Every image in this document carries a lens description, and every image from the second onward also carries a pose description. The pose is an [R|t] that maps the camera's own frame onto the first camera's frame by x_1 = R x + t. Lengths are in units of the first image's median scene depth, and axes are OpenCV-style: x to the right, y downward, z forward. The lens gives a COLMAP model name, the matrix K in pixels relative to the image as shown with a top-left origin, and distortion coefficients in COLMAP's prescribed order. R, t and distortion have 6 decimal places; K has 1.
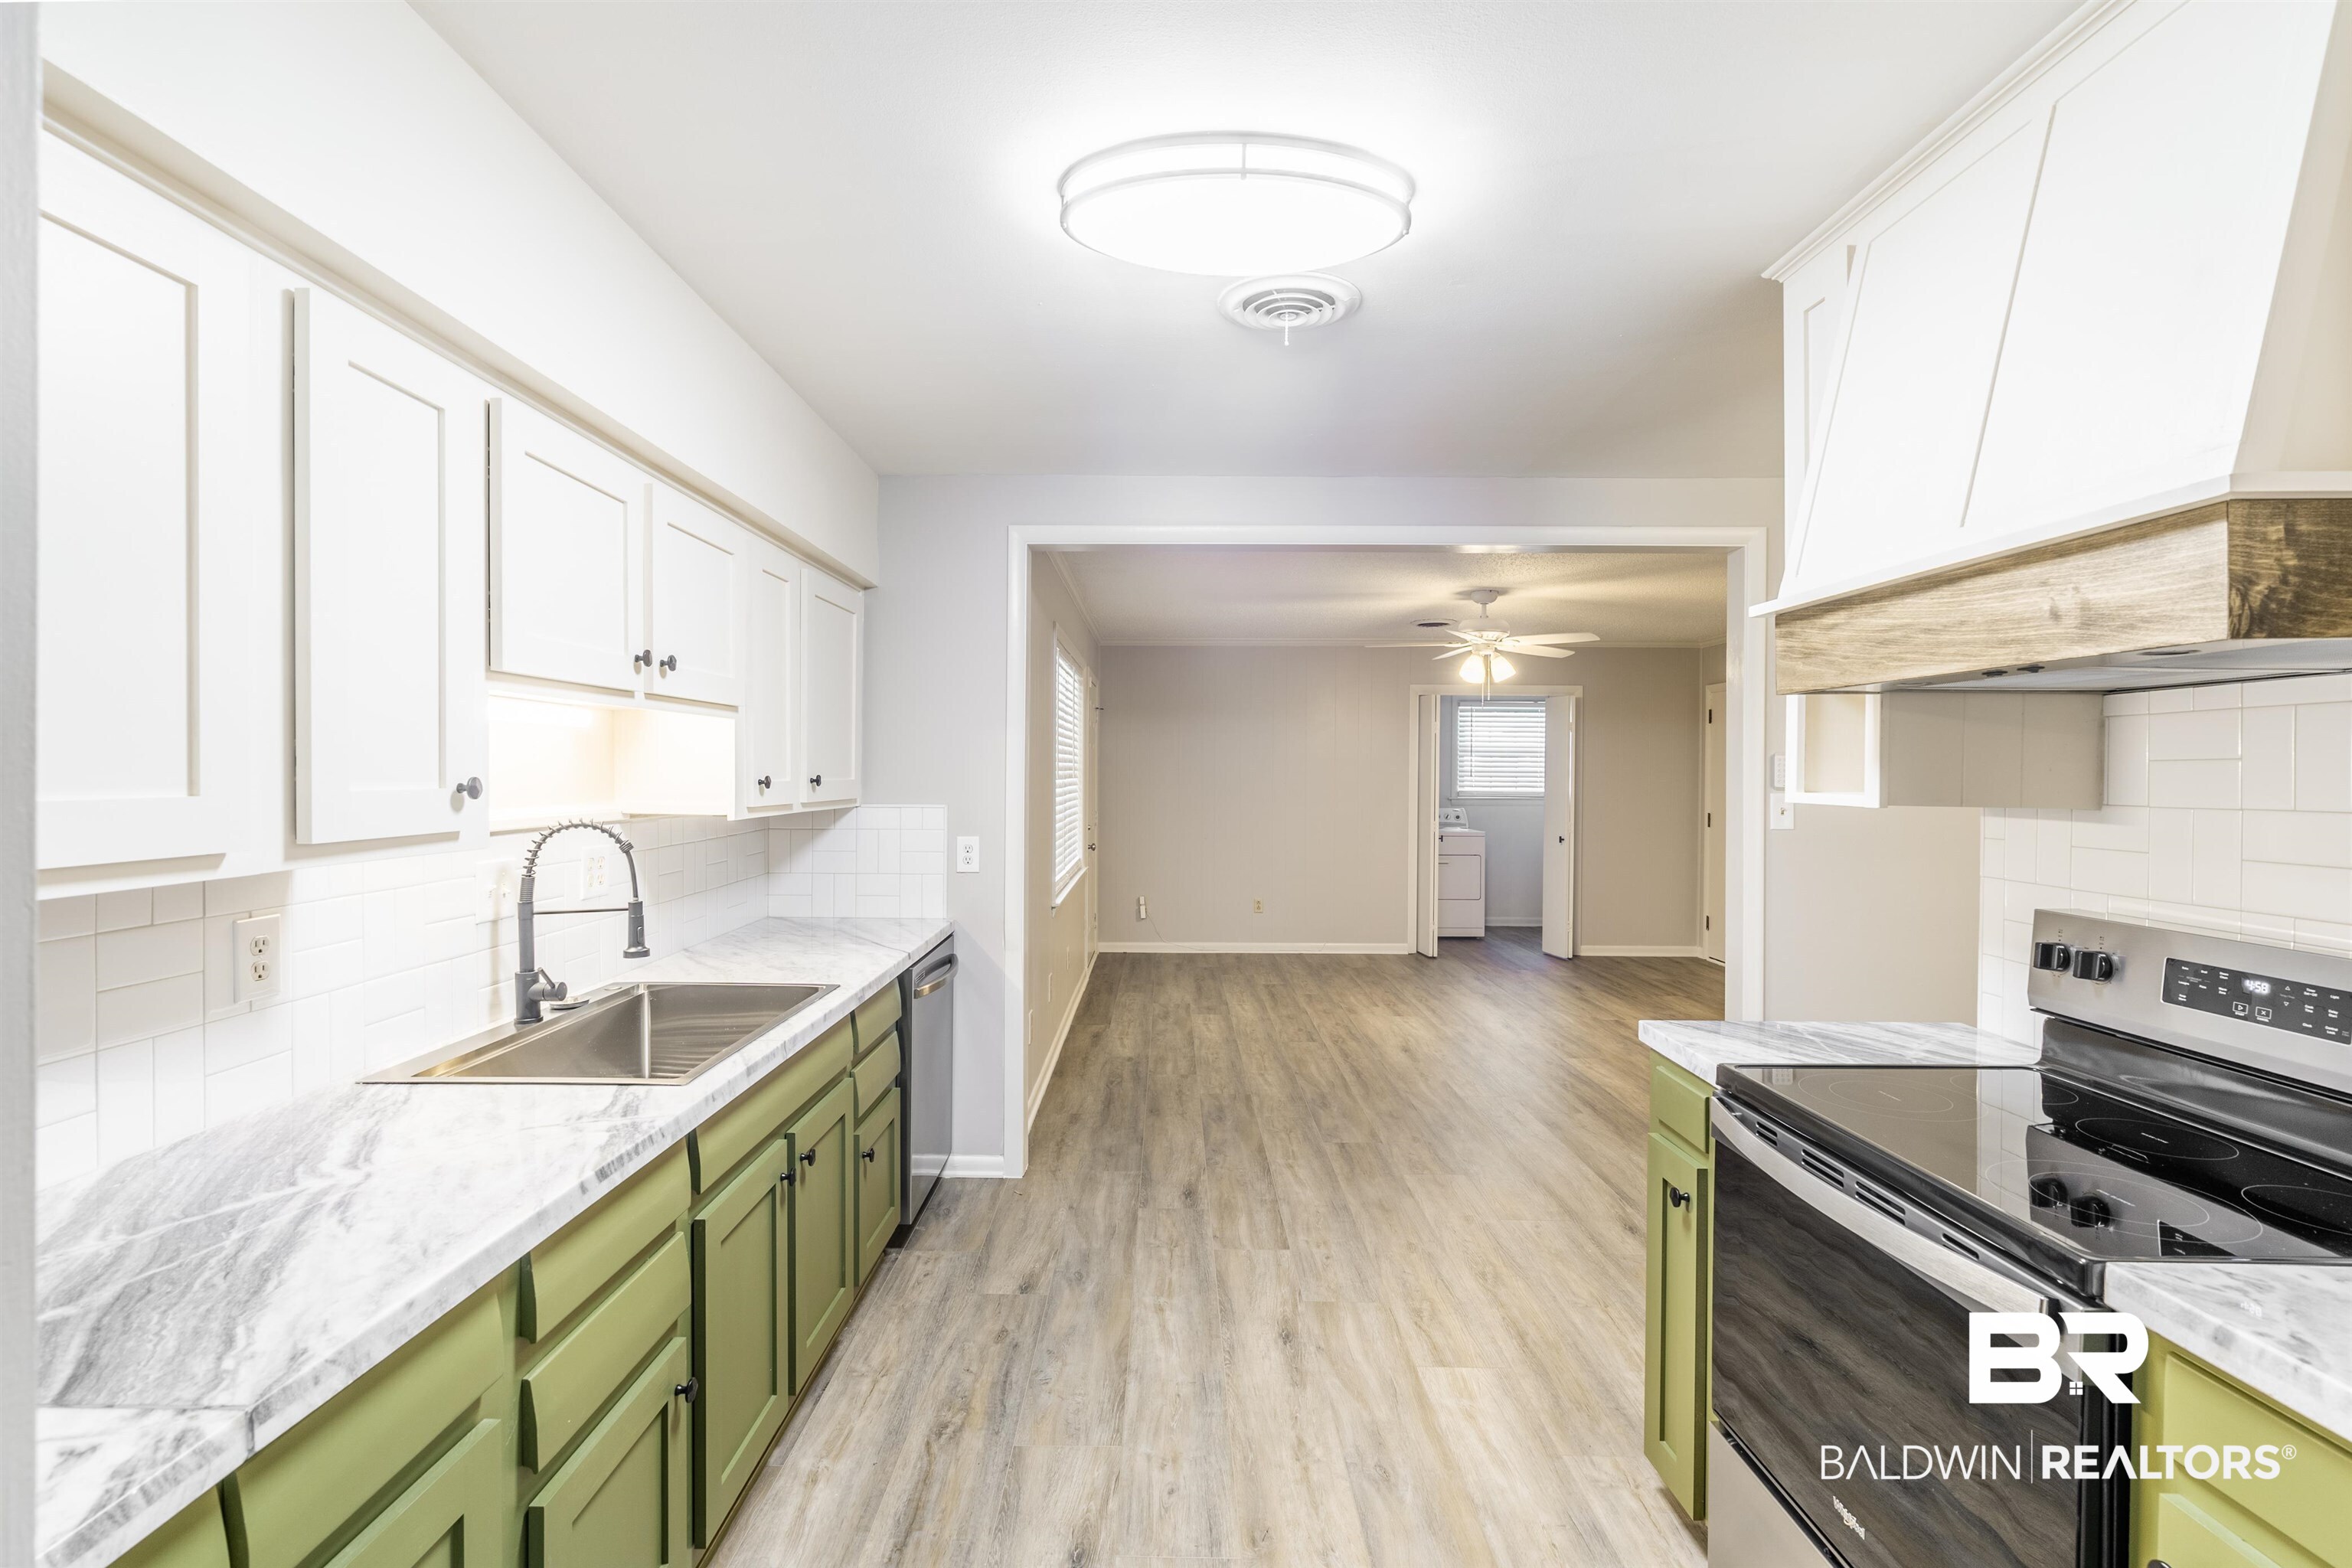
lens RADIAL K [[1108.3, 0, 1168.6], [0, 1108.3, 780.3], [0, 0, 1]] dist [-0.014713, 0.006194]
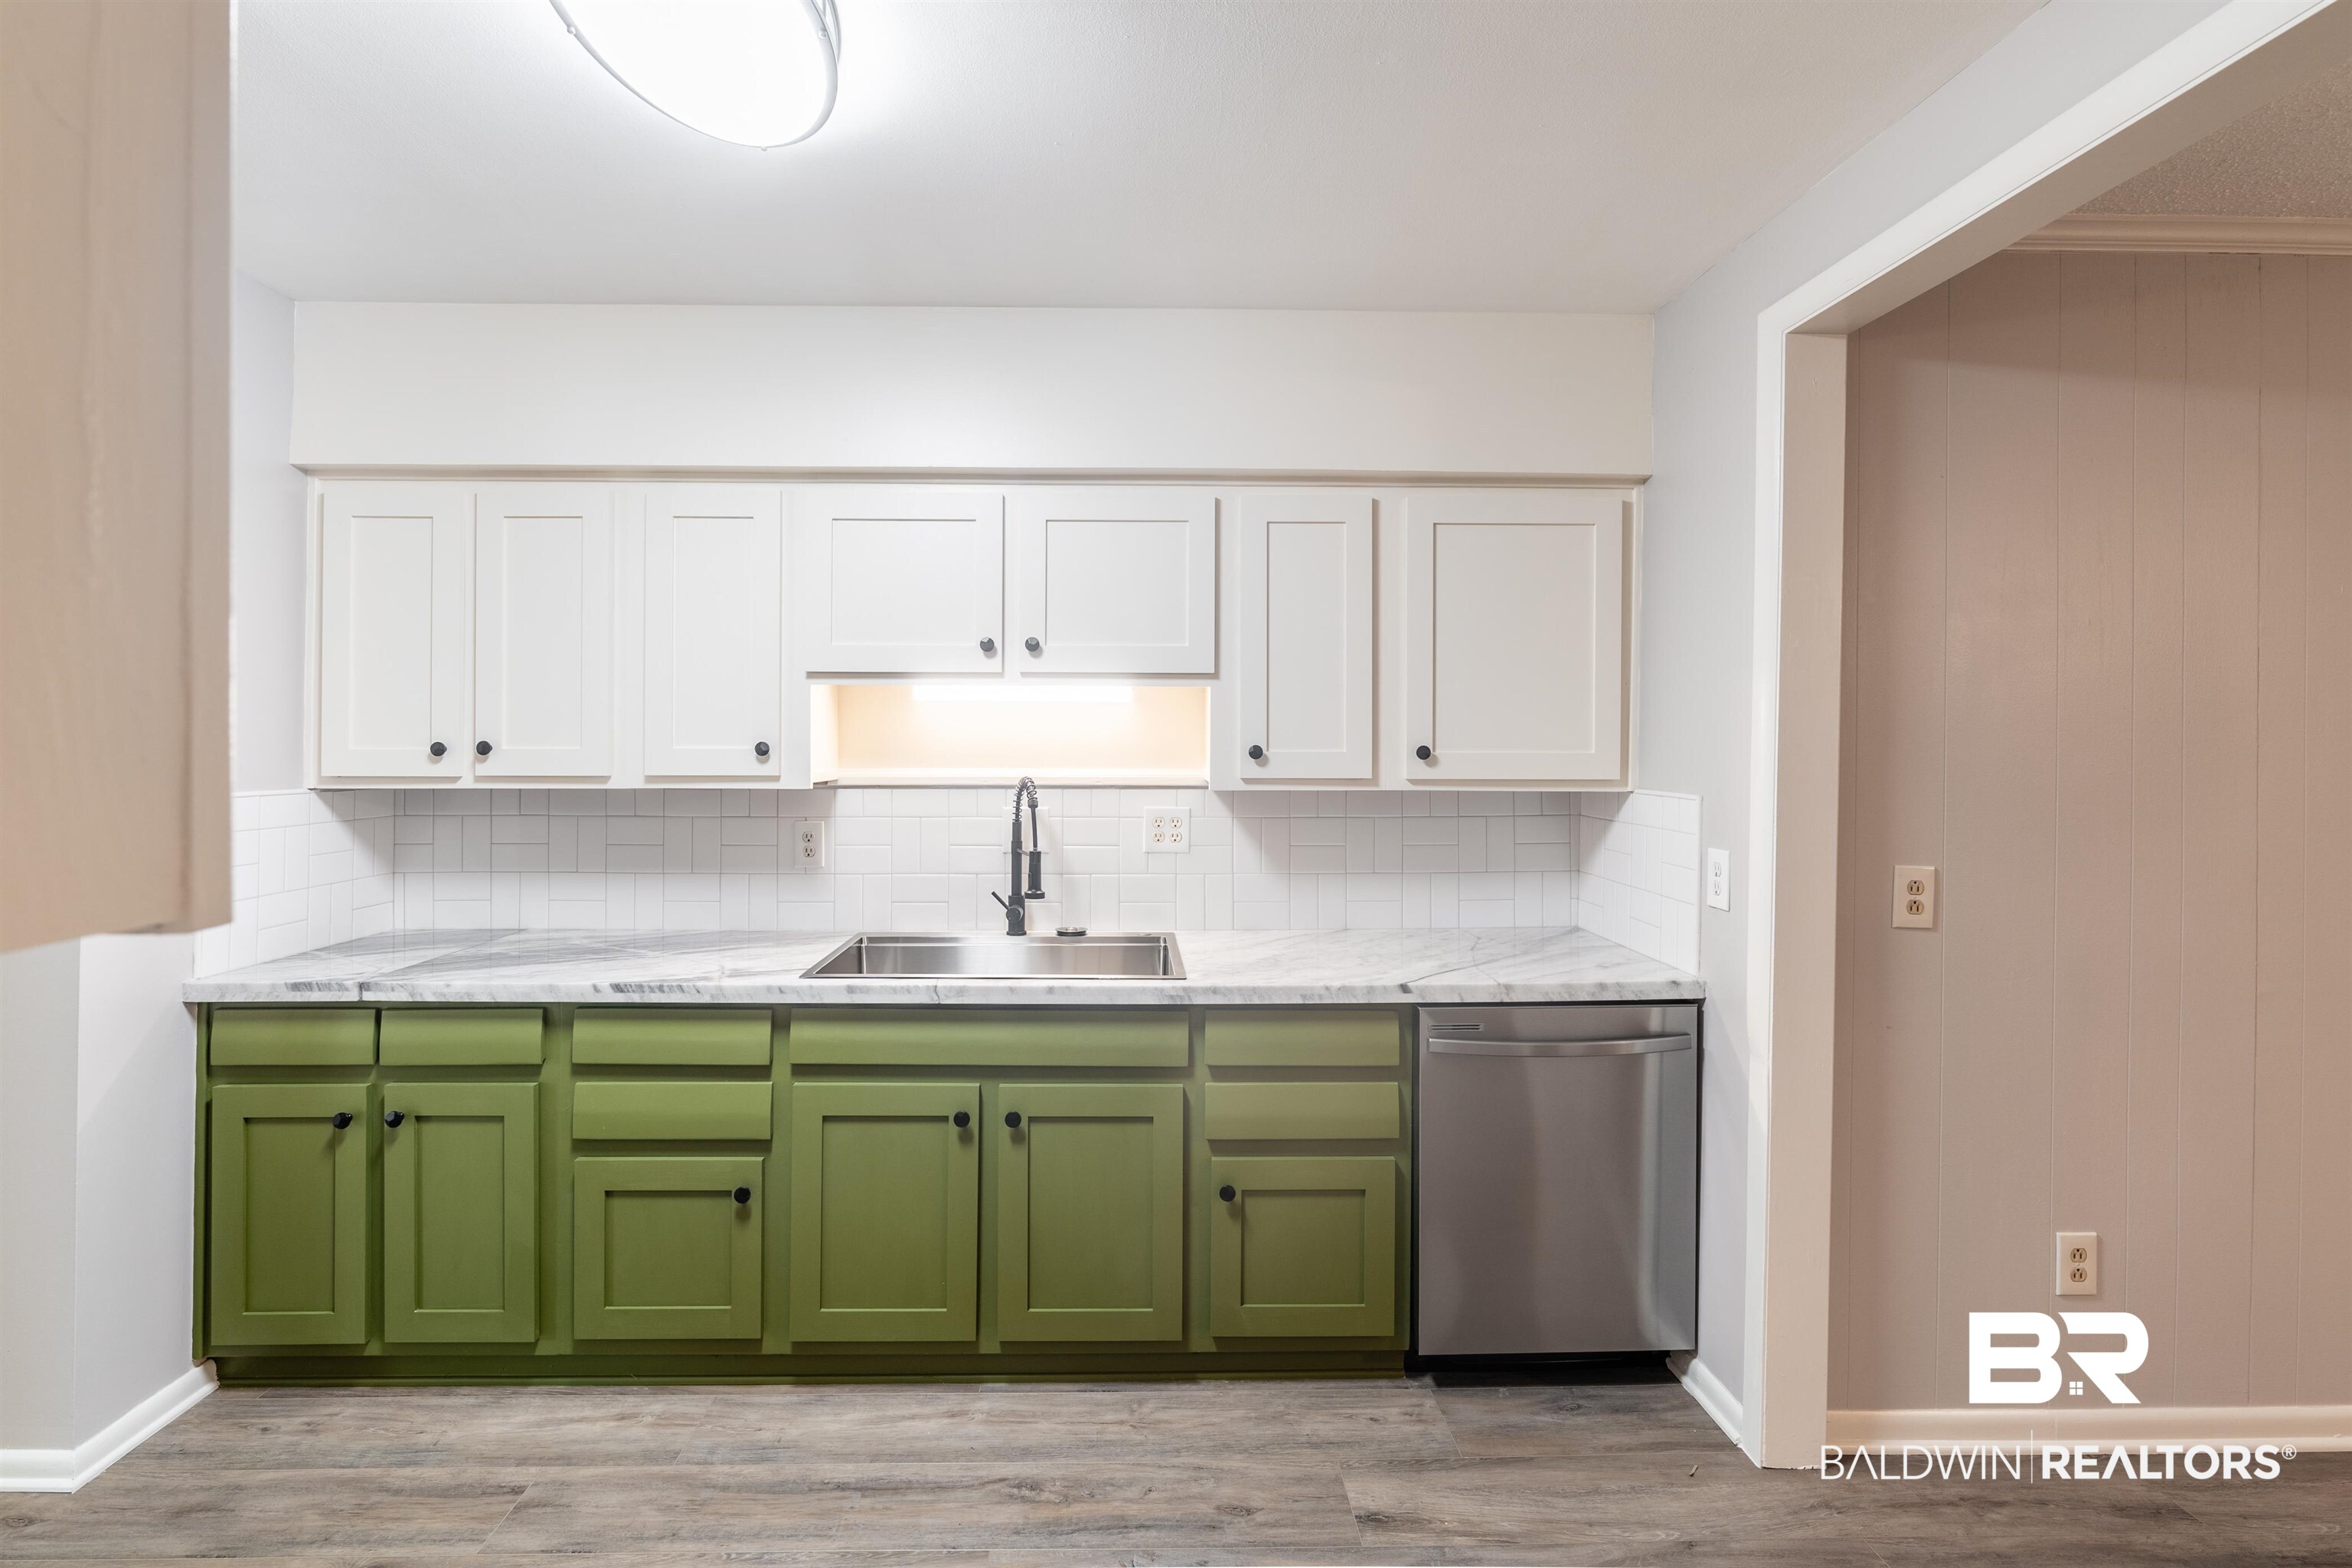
lens RADIAL K [[1108.3, 0, 1131.6], [0, 1108.3, 746.6], [0, 0, 1]] dist [-0.014713, 0.006194]
pose [[0.004611, 0.002837, -0.999985, 0.953001], [-0.014678, 0.999888, 0.002769, -0.006818], [0.999882, 0.014665, 0.004652, 1.518185]]
